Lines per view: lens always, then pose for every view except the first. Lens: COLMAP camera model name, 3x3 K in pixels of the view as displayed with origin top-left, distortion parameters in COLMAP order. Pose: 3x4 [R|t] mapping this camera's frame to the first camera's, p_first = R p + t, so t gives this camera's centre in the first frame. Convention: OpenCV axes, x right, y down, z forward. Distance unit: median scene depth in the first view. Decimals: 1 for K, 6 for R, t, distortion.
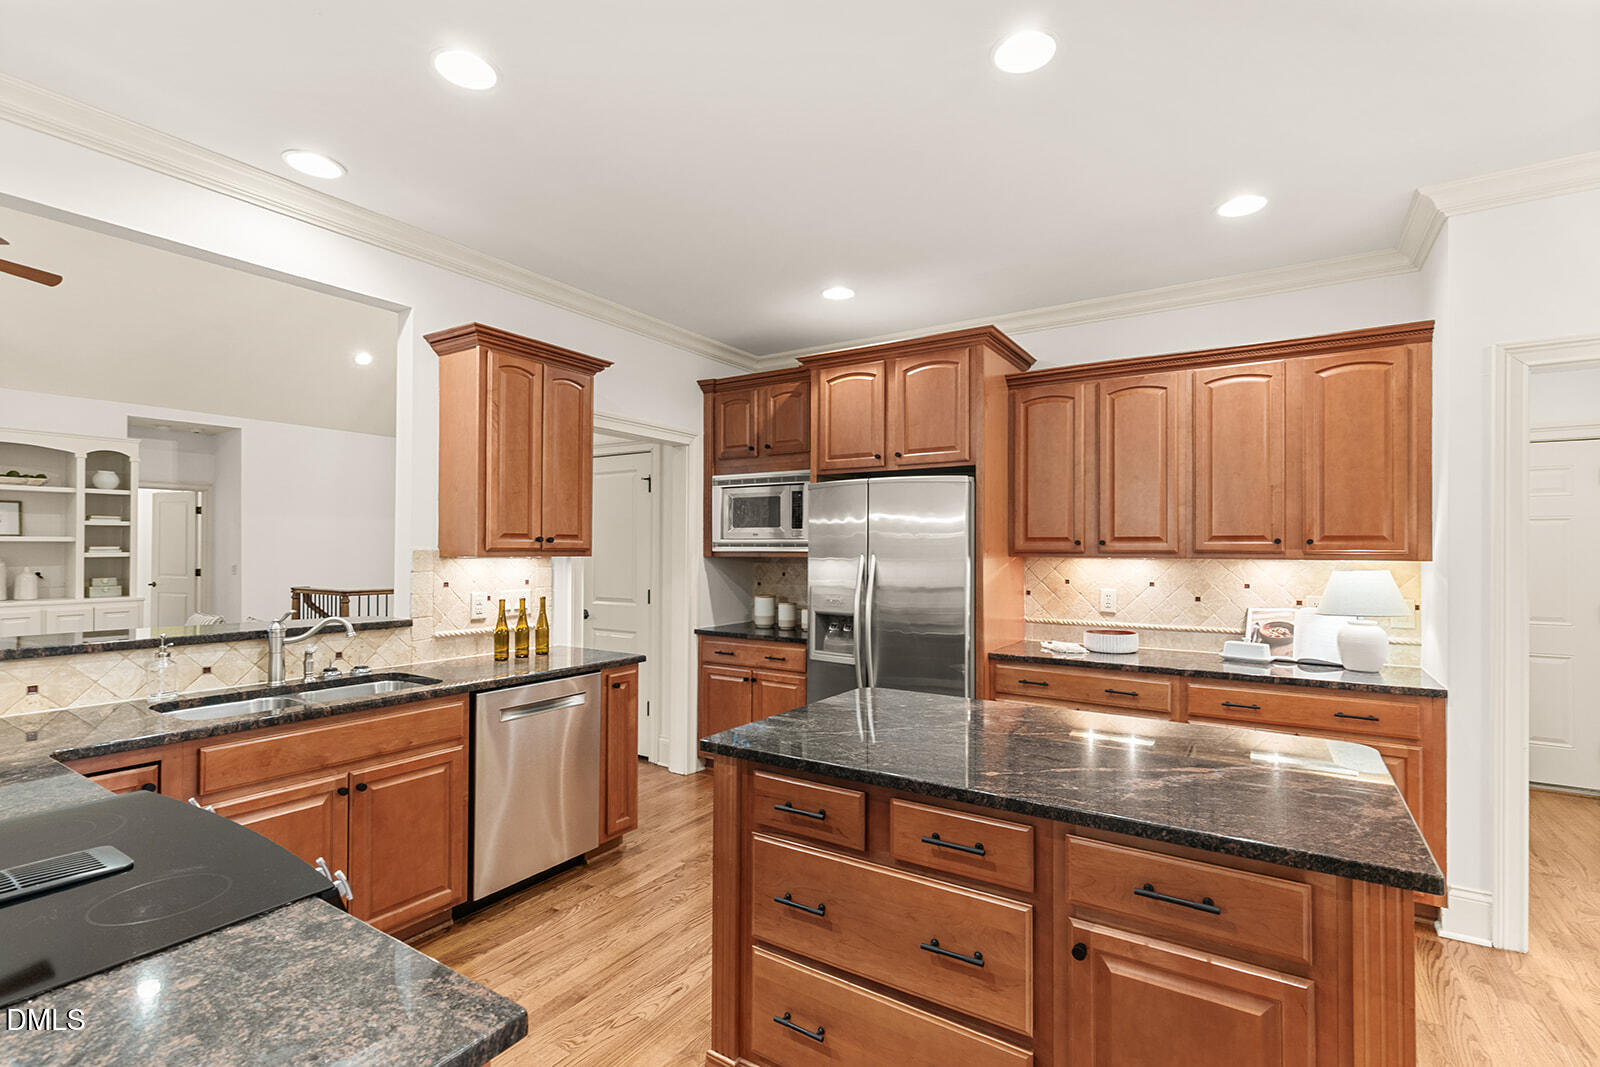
lens RADIAL K [[730.6, 0, 801.3], [0, 730.6, 539.2], [0, 0, 1]] dist [0.014790, -0.003198]
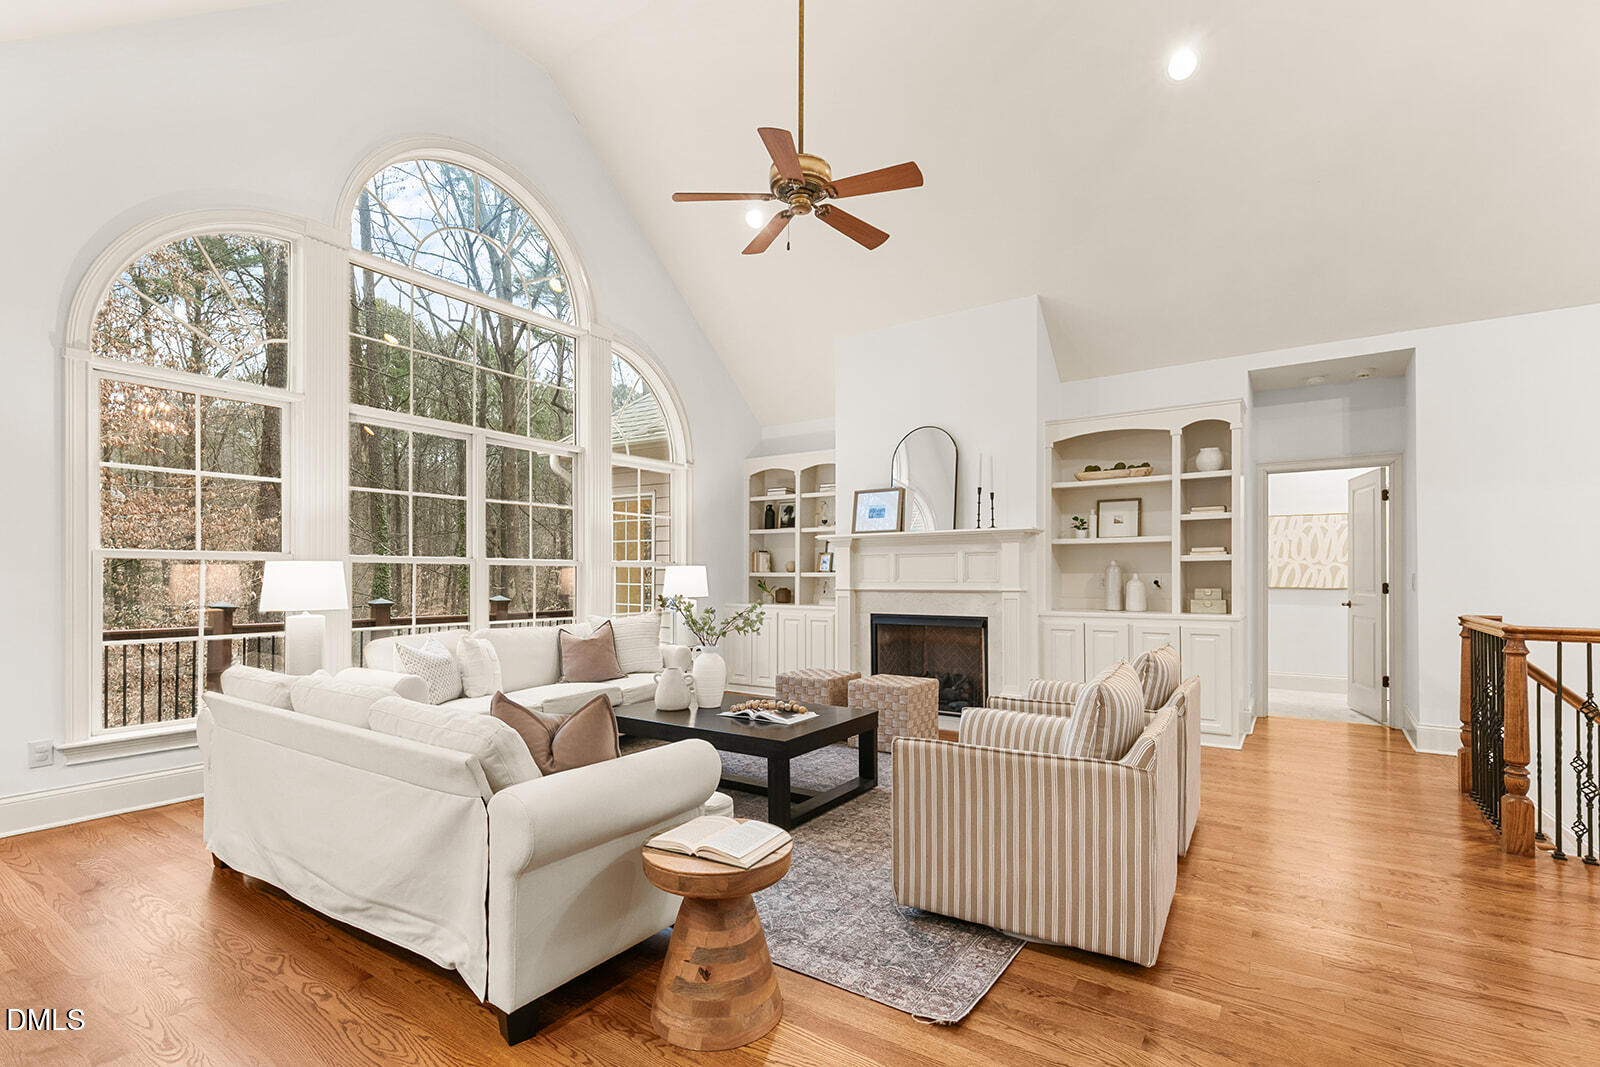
lens RADIAL K [[730.6, 0, 793.4], [0, 730.6, 569.1], [0, 0, 1]] dist [0.014790, -0.003198]
pose [[-0.010411, -0.009385, -0.999902, -0.185030], [0.010039, 0.999905, -0.009490, 0.035850], [0.999895, -0.010137, -0.010316, 0.588425]]
